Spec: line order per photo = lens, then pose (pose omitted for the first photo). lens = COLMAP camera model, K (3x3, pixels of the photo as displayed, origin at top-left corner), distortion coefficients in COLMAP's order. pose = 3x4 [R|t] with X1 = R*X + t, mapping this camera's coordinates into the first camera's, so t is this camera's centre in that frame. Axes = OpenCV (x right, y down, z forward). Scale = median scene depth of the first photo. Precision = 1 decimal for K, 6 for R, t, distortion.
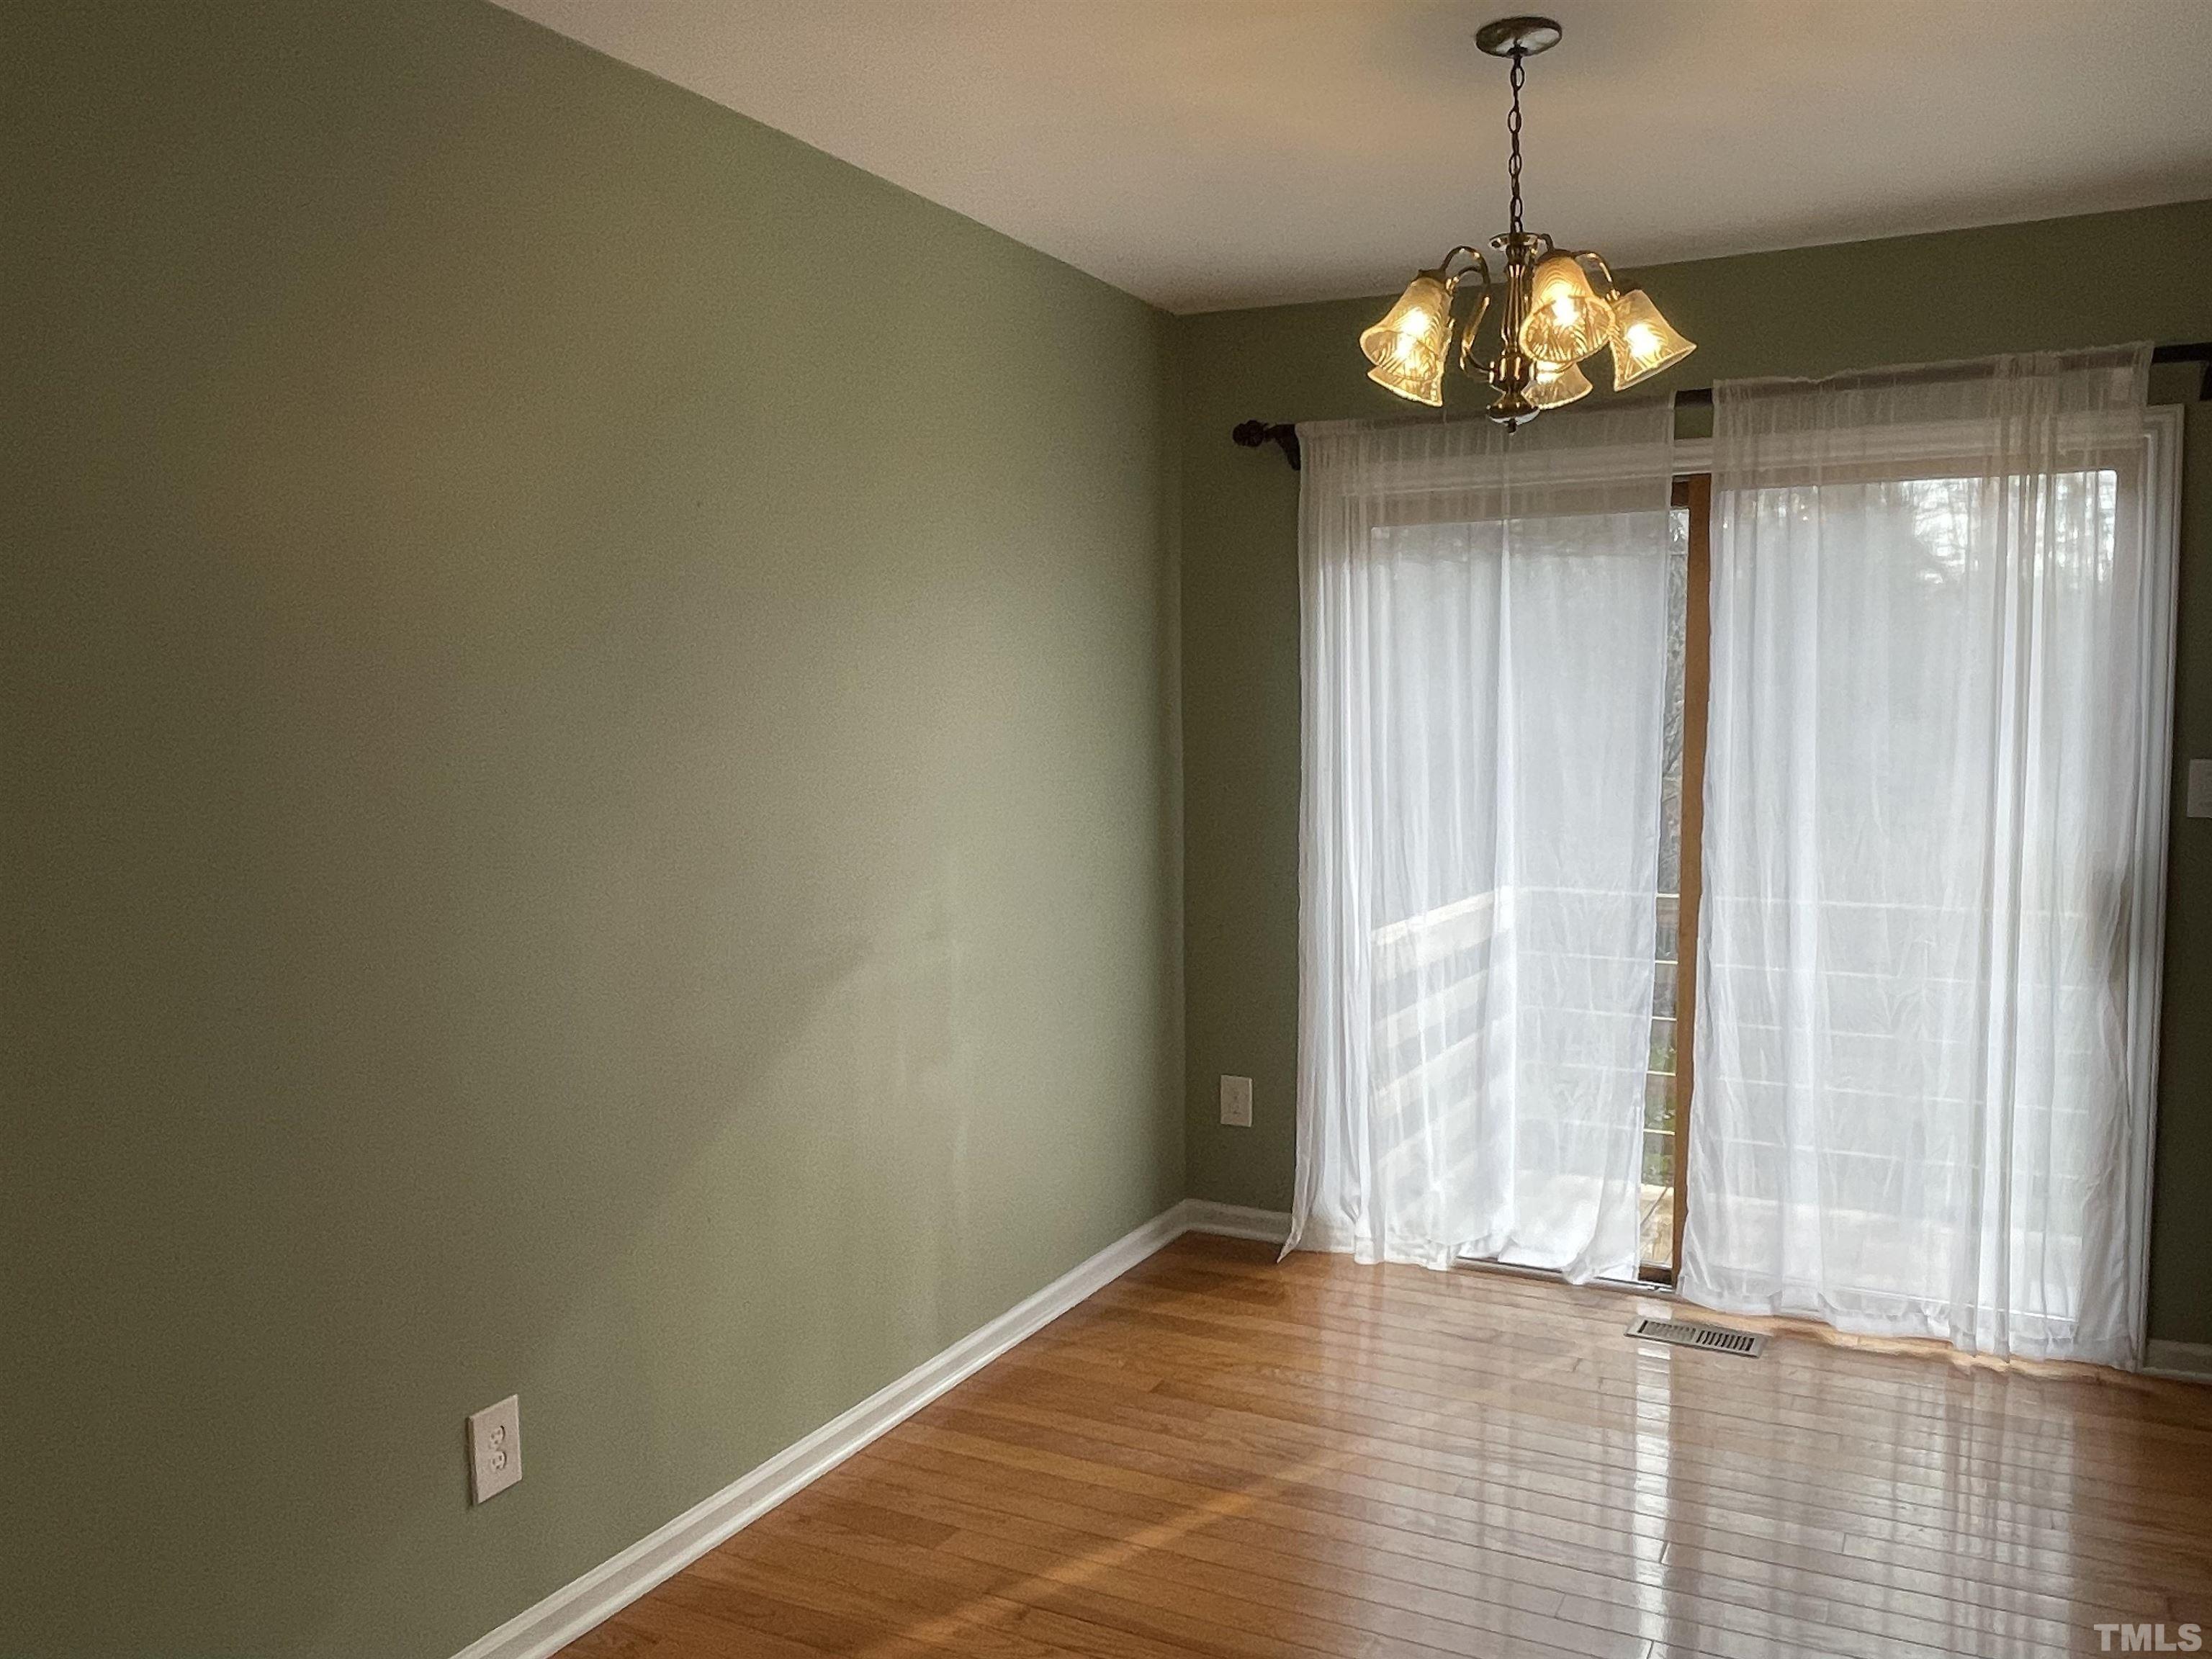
lens RADIAL K [[1681.1, 0, 1156.3], [0, 1681.1, 848.6], [0, 0, 1]] dist [0.072632, -0.090460]
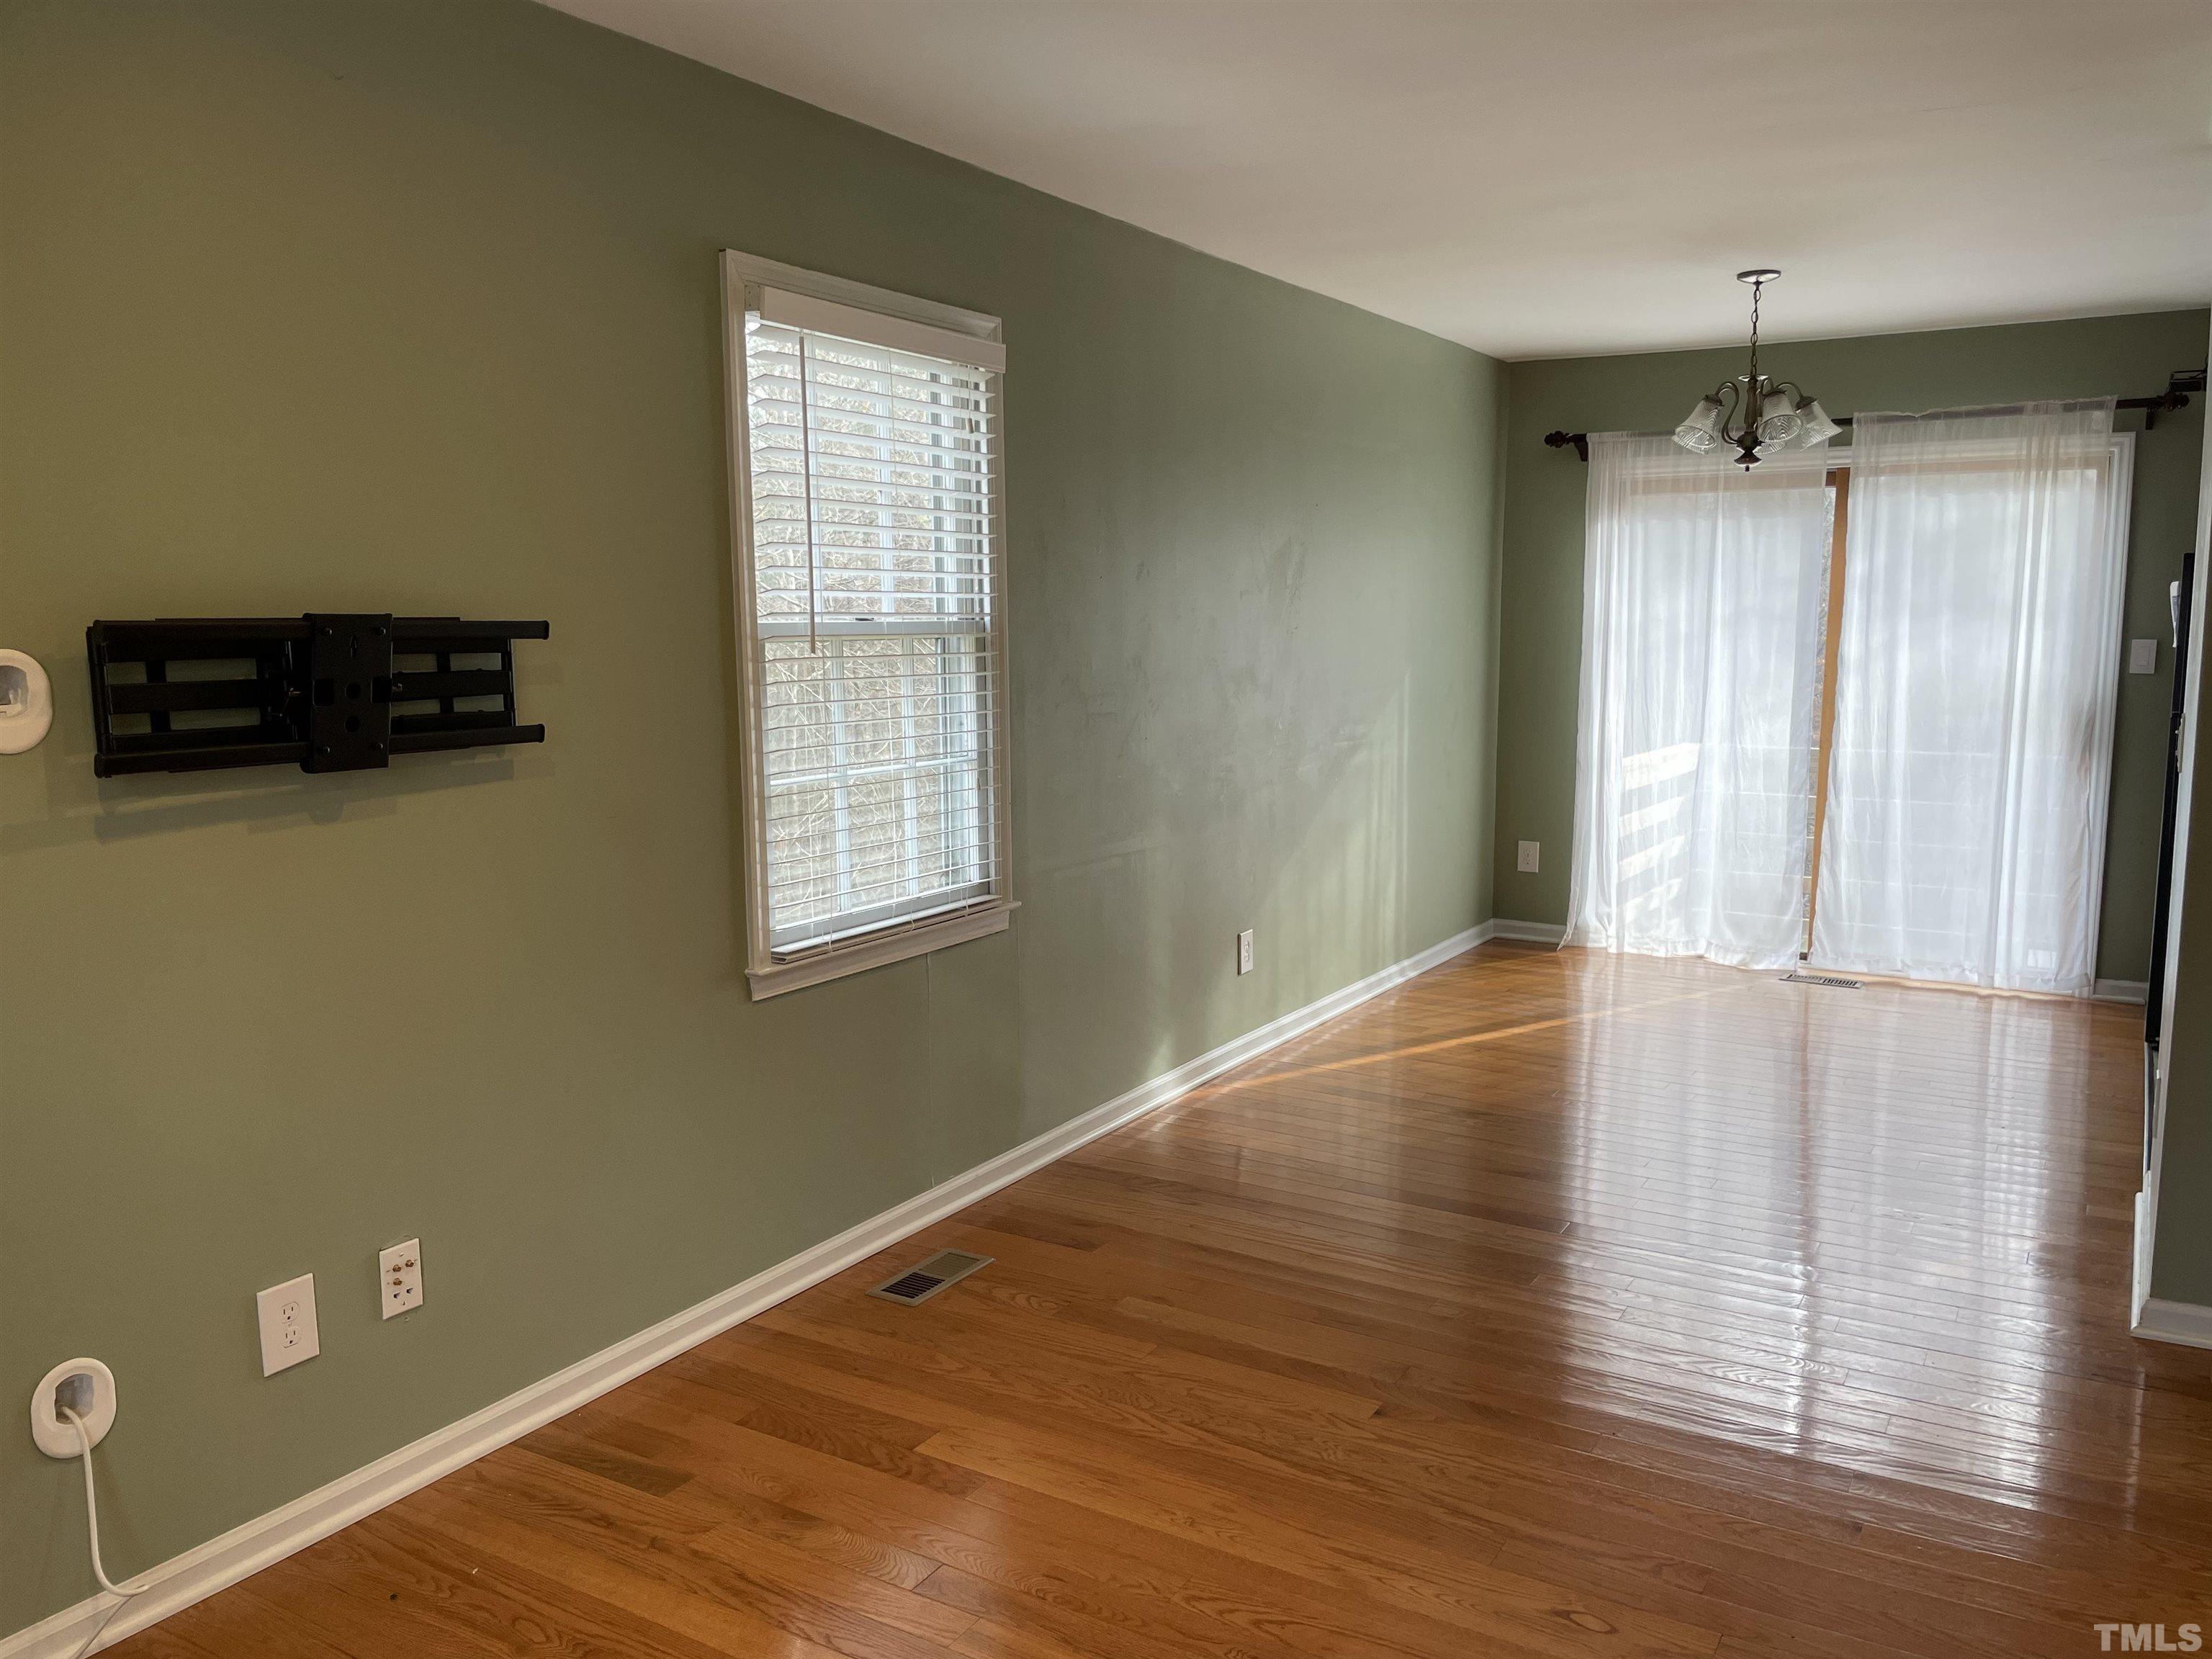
lens RADIAL K [[1681.1, 0, 1109.4], [0, 1681.1, 848.7], [0, 0, 1]] dist [0.072632, -0.090460]
pose [[0.995859, 0.014713, -0.089717, -0.241511], [-0.009892, 0.998495, 0.053941, 0.069858], [0.090376, -0.052831, 0.994505, -0.744738]]
